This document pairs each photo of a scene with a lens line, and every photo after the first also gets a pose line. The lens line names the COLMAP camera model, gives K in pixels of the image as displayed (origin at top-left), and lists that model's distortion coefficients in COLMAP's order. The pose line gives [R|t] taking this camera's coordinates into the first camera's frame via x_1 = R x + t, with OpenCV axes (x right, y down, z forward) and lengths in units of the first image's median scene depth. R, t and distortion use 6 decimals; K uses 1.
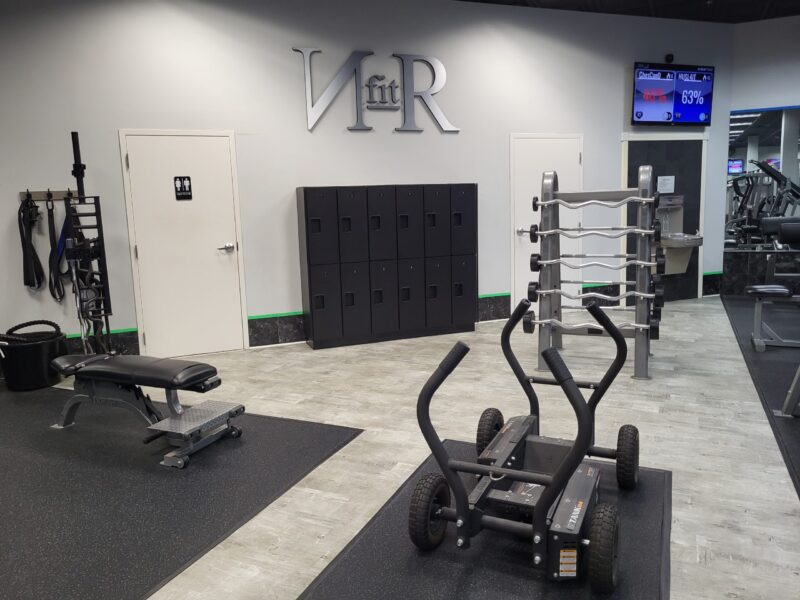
lens RADIAL K [[615.9, 0, 400.0], [0, 615.9, 300.0], [0, 0, 1]] dist [-0.005432, -0.003891]
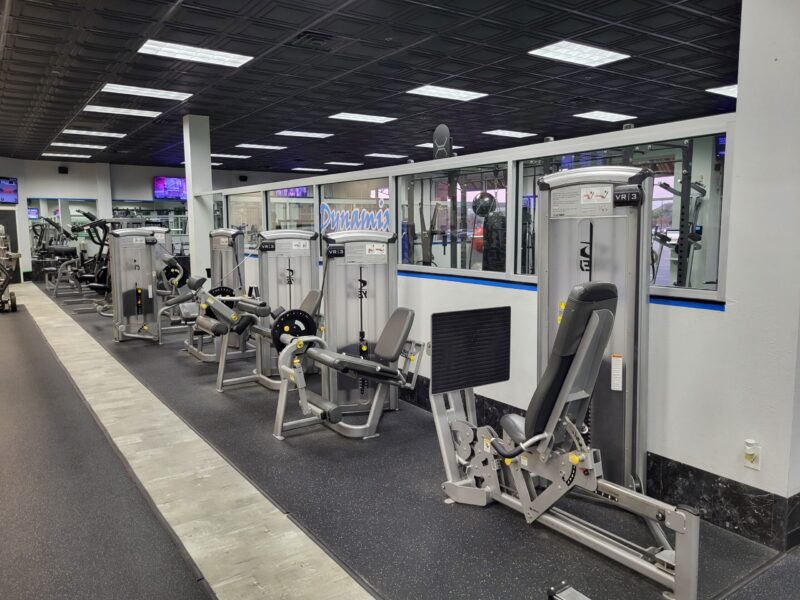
lens RADIAL K [[615.9, 0, 400.0], [0, 615.9, 300.0], [0, 0, 1]] dist [-0.005432, -0.003891]
pose [[0.518832, -0.069882, 0.852015, -0.443140], [0.123302, 0.992349, 0.006308, 0.138236], [-0.845938, 0.101782, 0.523479, -0.825925]]
